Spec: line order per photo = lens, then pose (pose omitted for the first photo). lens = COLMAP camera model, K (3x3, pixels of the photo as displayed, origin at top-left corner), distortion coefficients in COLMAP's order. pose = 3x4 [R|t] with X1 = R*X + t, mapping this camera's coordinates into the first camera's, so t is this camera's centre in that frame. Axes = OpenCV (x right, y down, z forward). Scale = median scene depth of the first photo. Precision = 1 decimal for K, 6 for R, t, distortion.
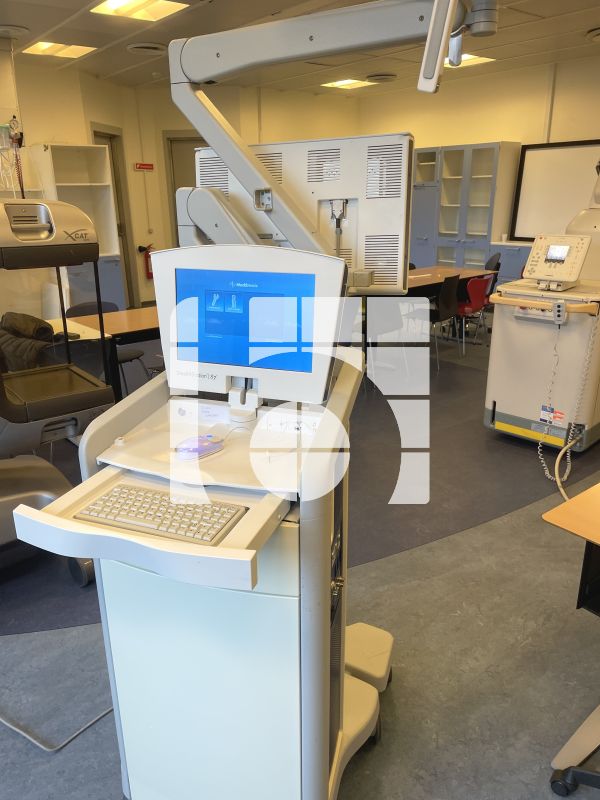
lens RADIAL K [[607.3, 0, 293.7], [0, 607.3, 395.3], [0, 0, 1]] dist [0.028542, -0.025513]
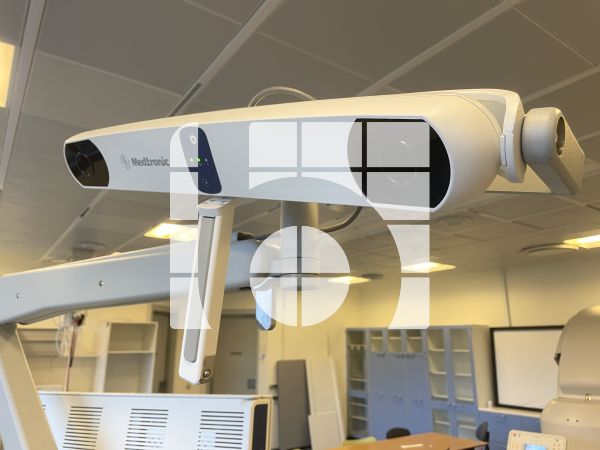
lens RADIAL K [[455.4, 0, 303.2], [0, 455.4, 222.3], [0, 0, 1]] dist [0.028542, -0.025513]
pose [[0.997798, 0.003442, -0.066230, 0.058019], [-0.039315, 0.834951, -0.548918, -0.063541], [0.053409, 0.550314, 0.833248, 0.091354]]
